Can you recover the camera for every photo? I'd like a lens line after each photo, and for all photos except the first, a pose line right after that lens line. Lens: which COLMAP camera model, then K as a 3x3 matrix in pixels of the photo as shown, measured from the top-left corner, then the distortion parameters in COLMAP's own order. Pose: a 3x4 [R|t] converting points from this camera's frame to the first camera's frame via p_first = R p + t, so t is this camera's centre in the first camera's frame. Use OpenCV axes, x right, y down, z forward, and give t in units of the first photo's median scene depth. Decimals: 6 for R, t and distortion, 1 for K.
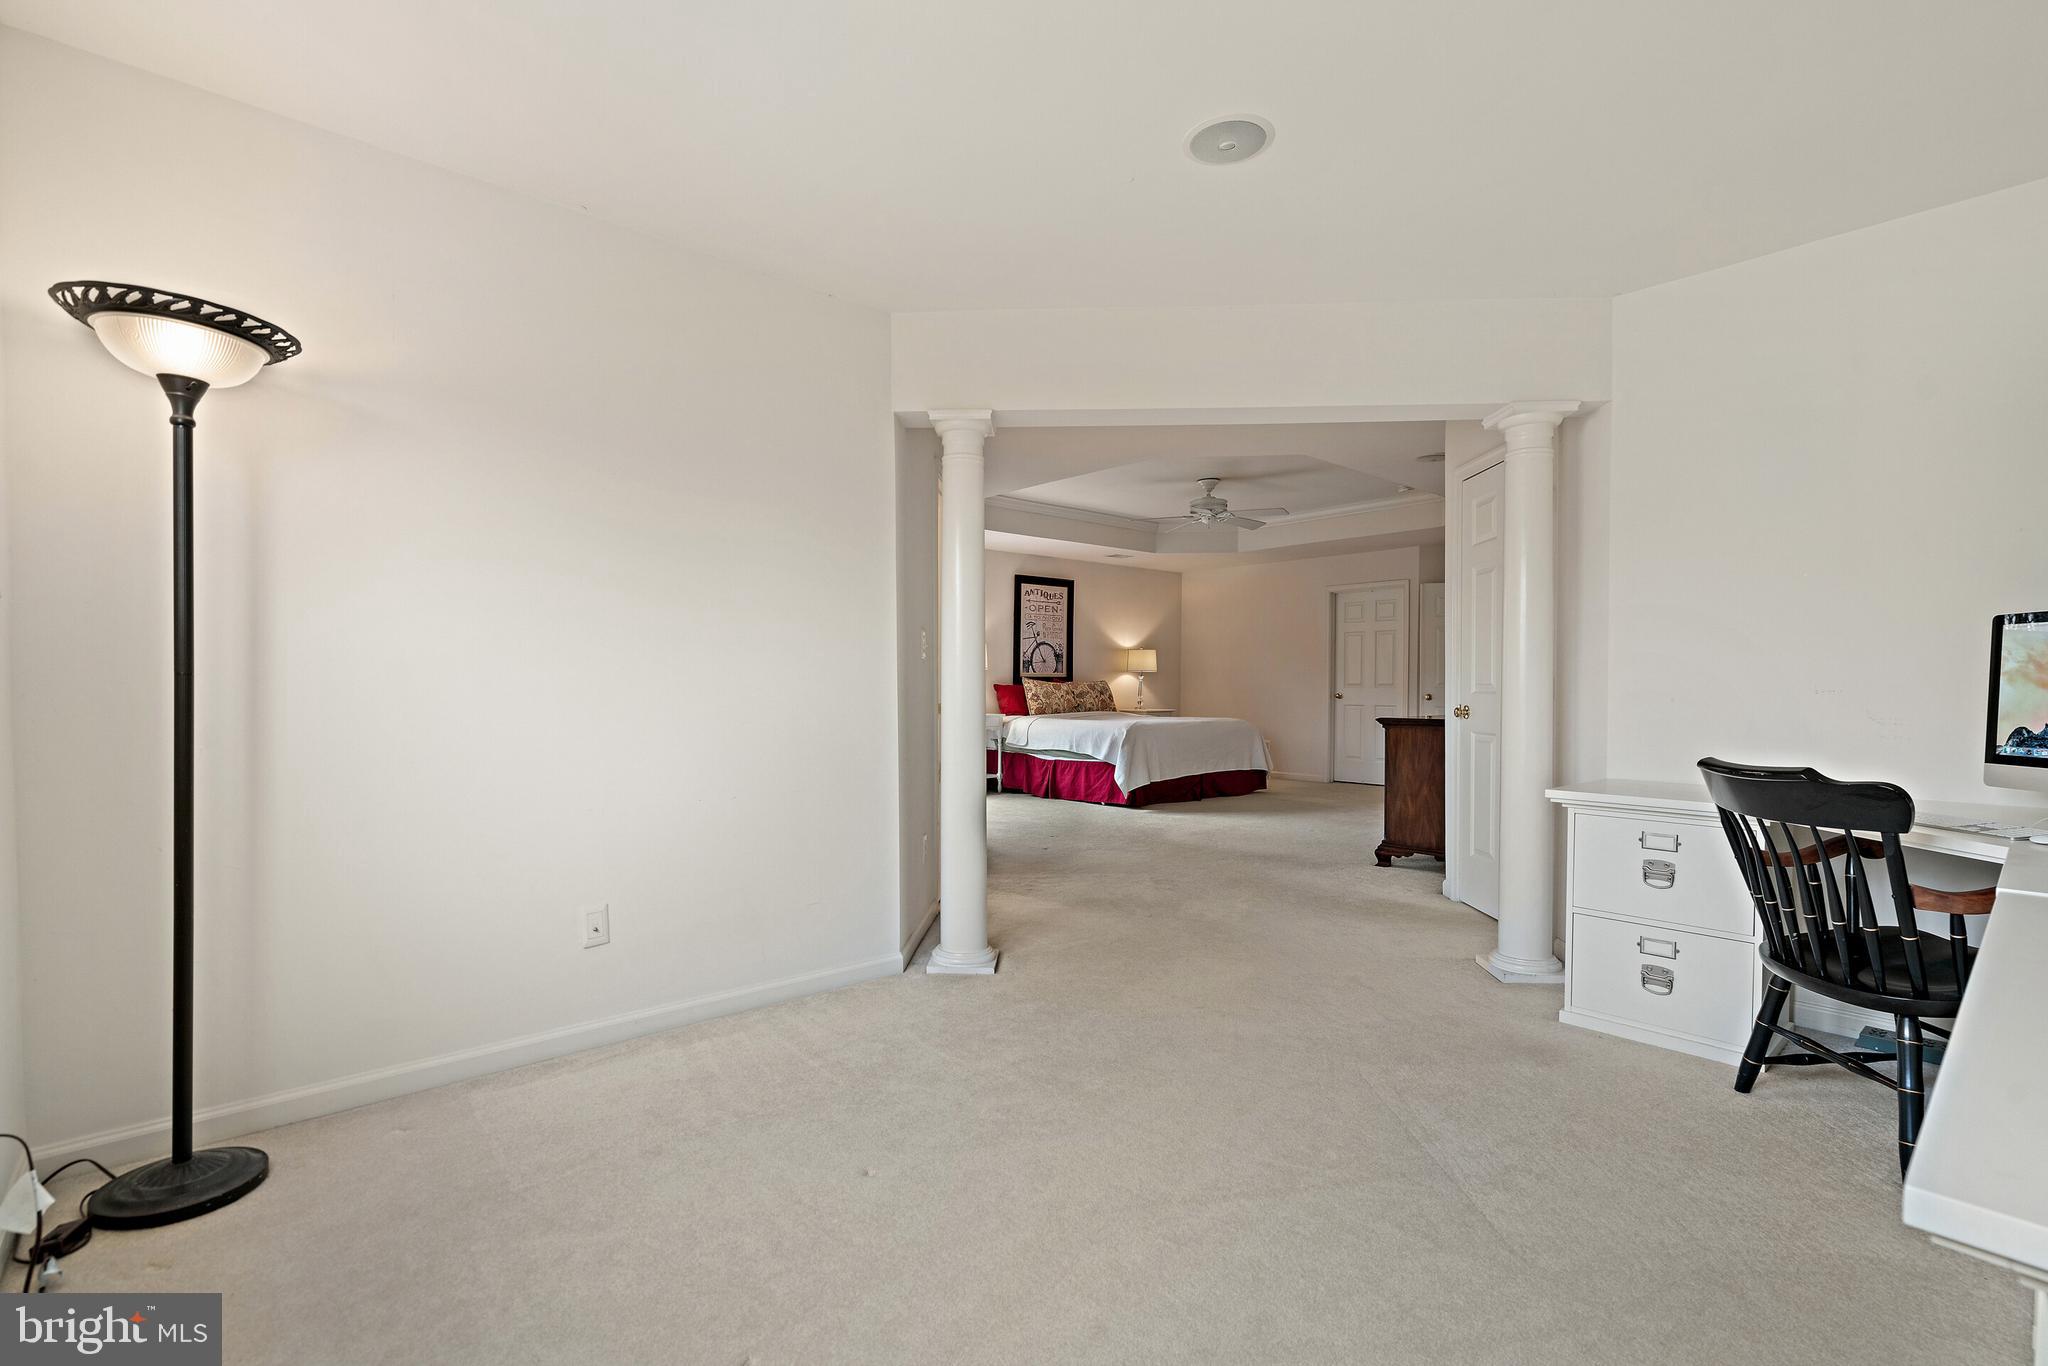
lens RADIAL K [[932.8, 0, 1014.8], [0, 932.8, 671.9], [0, 0, 1]] dist [-0.014716, 0.000149]
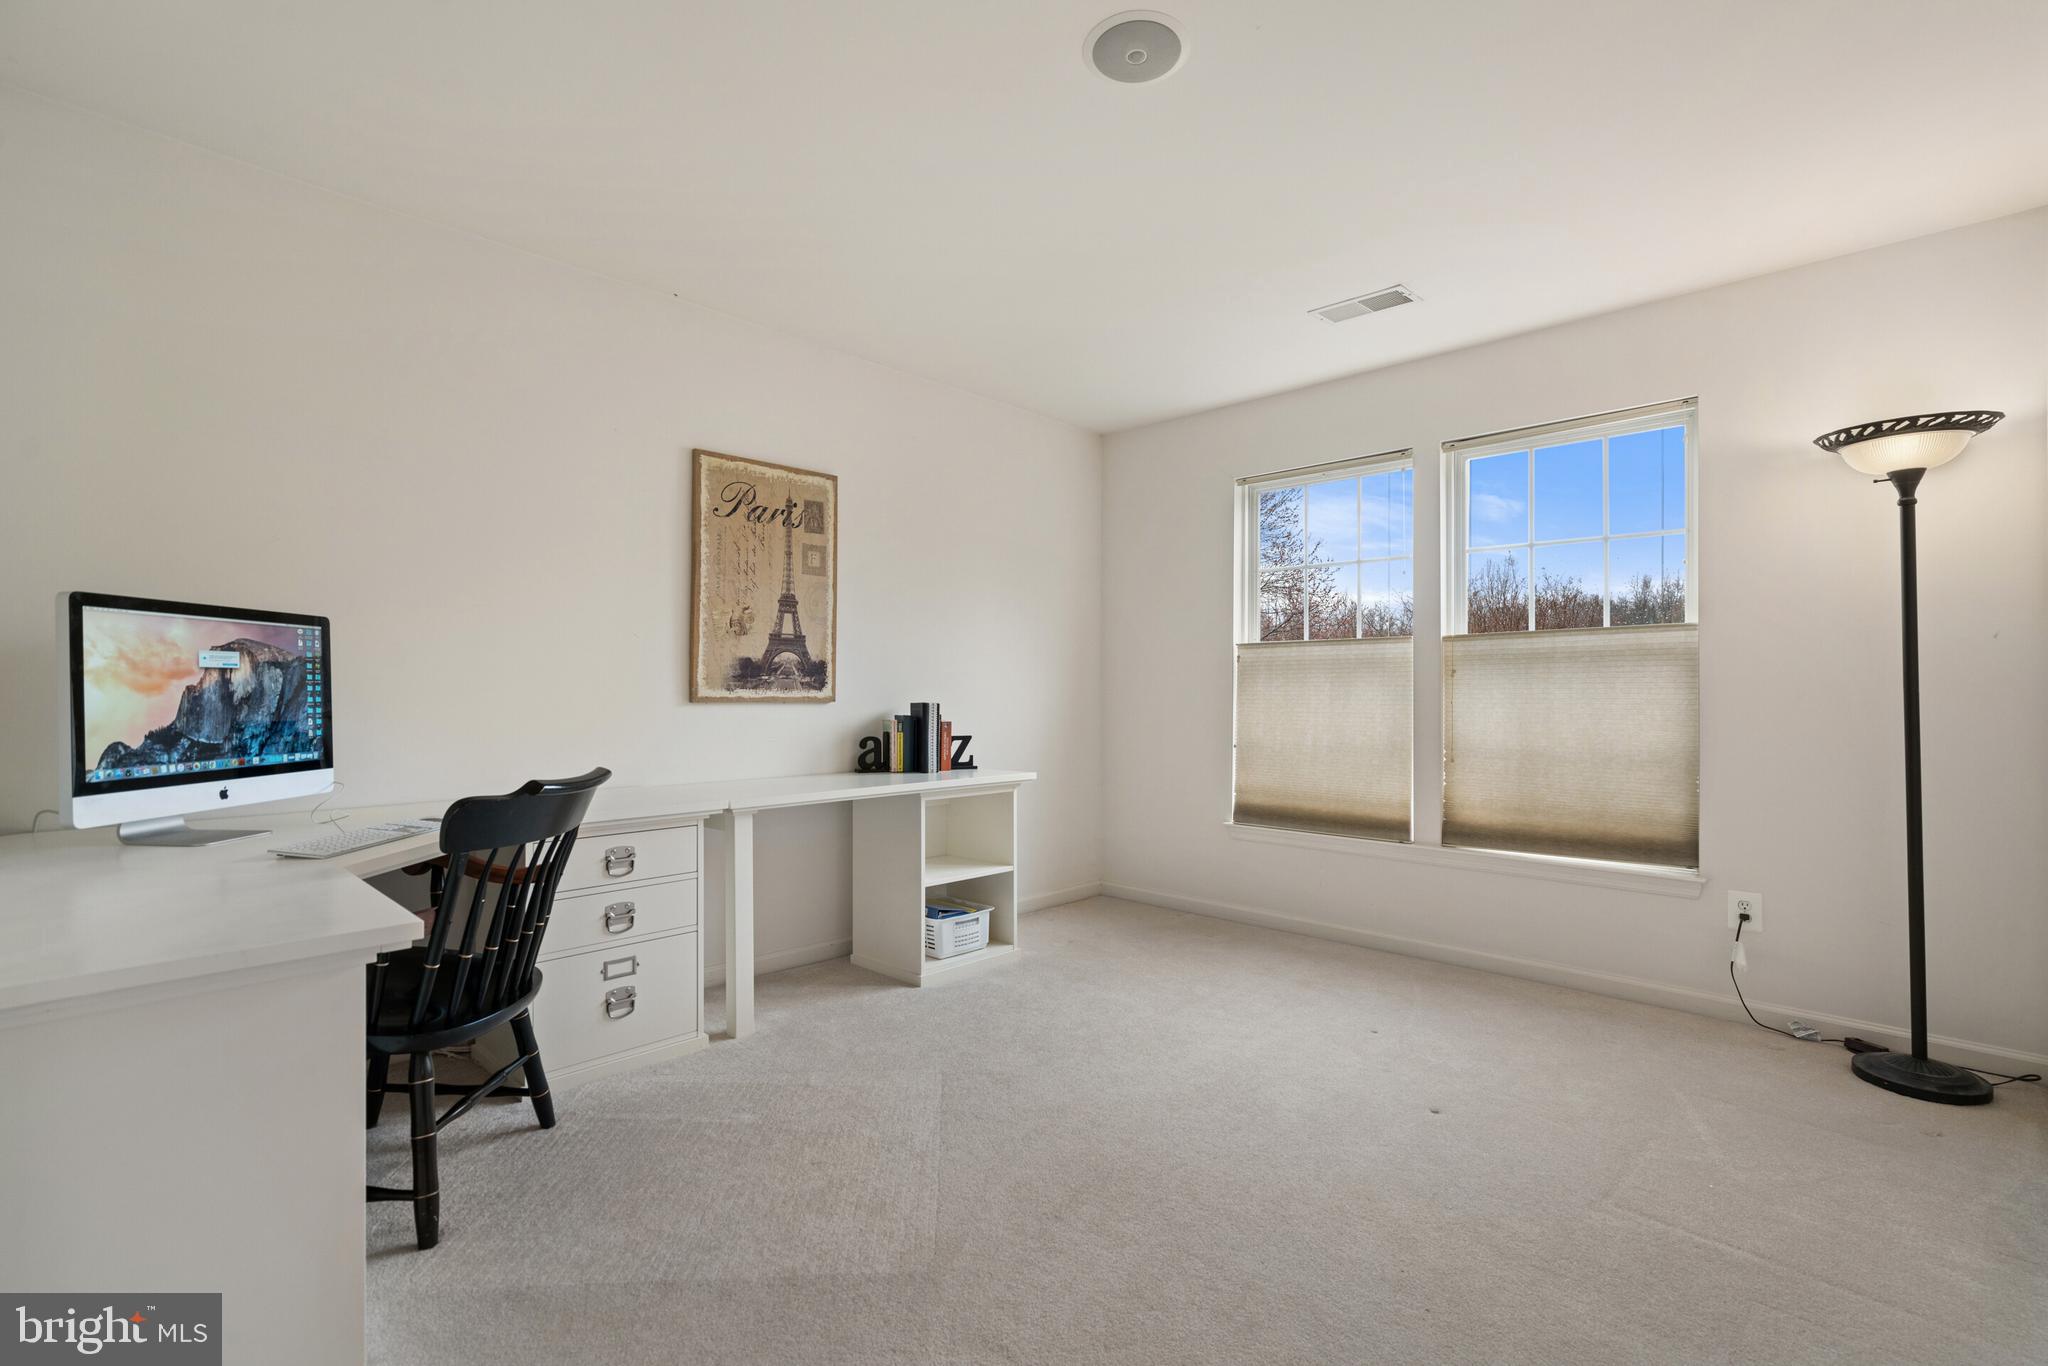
lens RADIAL K [[932.8, 0, 1015.5], [0, 932.8, 681.9], [0, 0, 1]] dist [-0.014716, 0.000149]
pose [[0.065730, -0.020338, -0.997630, 0.377754], [0.011551, 0.999741, -0.019620, 0.001499], [0.997771, -0.010234, 0.065948, -0.427583]]
